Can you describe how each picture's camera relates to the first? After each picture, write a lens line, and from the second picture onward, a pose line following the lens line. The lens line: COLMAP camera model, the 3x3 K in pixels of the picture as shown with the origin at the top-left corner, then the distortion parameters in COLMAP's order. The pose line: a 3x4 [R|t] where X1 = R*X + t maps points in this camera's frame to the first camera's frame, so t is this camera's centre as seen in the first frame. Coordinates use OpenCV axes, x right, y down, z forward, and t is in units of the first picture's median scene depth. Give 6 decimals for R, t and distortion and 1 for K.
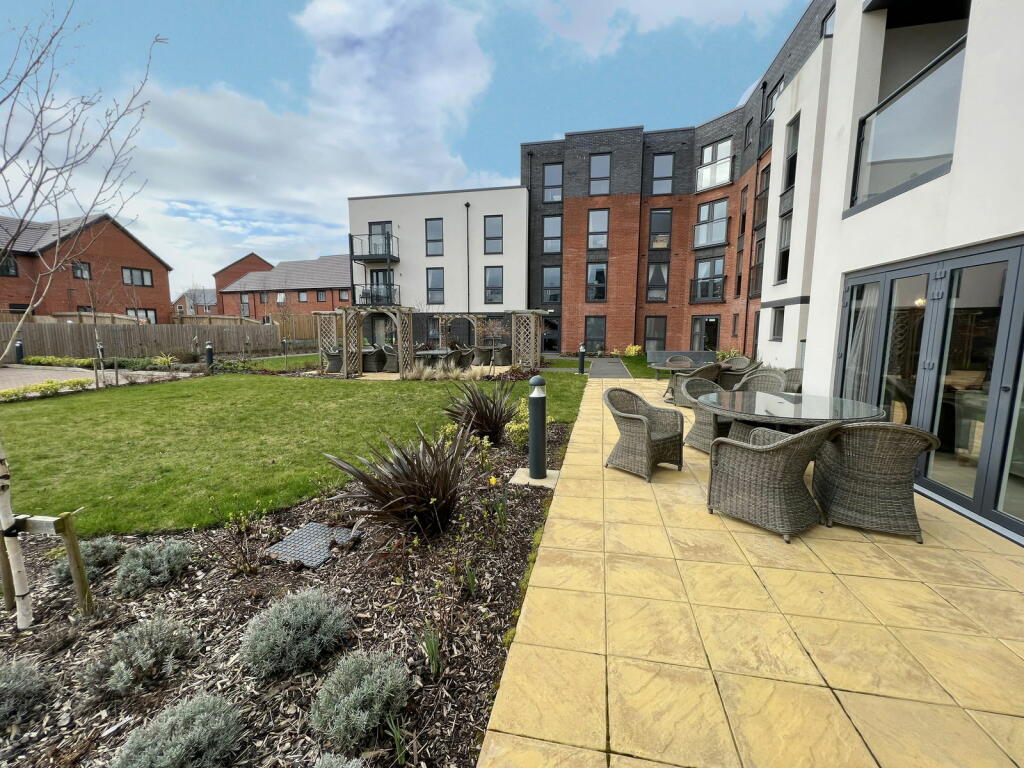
lens RADIAL K [[407.5, 0, 510.5], [0, 407.5, 380.0], [0, 0, 1]] dist [0.000023, -0.000216]
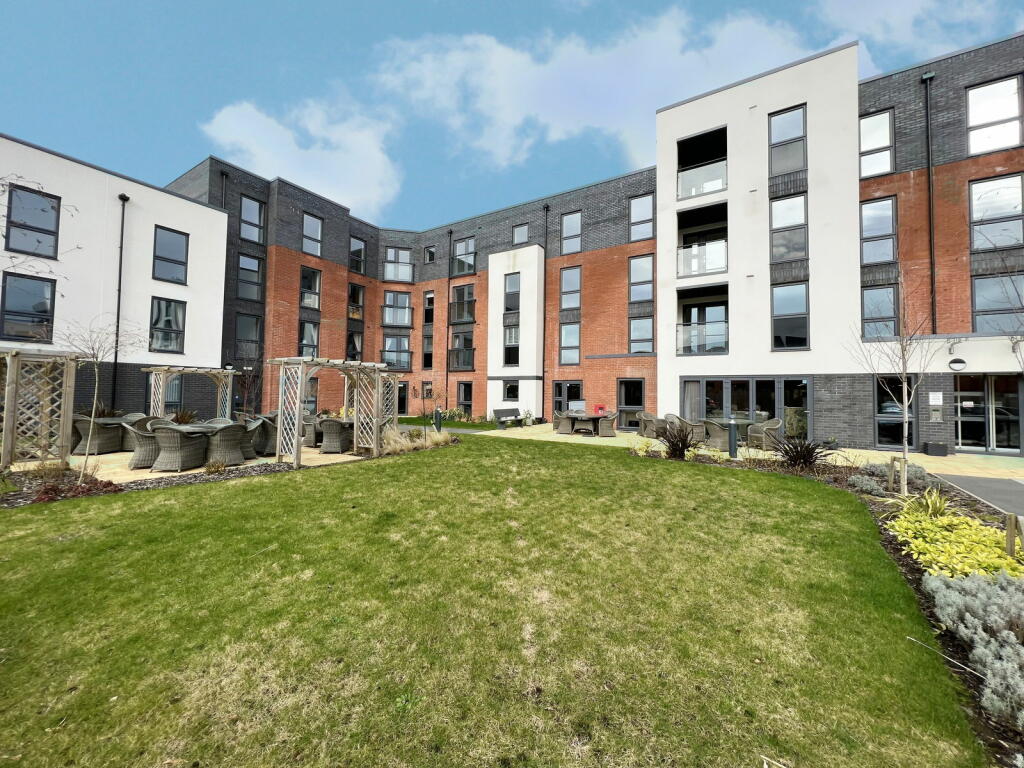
lens RADIAL K [[407.5, 0, 510.5], [0, 407.5, 380.0], [0, 0, 1]] dist [0.000023, -0.000216]
pose [[0.344094, 0.033837, 0.938325, -0.549773], [0.107321, 0.991384, -0.075106, -0.037066], [-0.932782, 0.126545, 0.337498, 0.285288]]
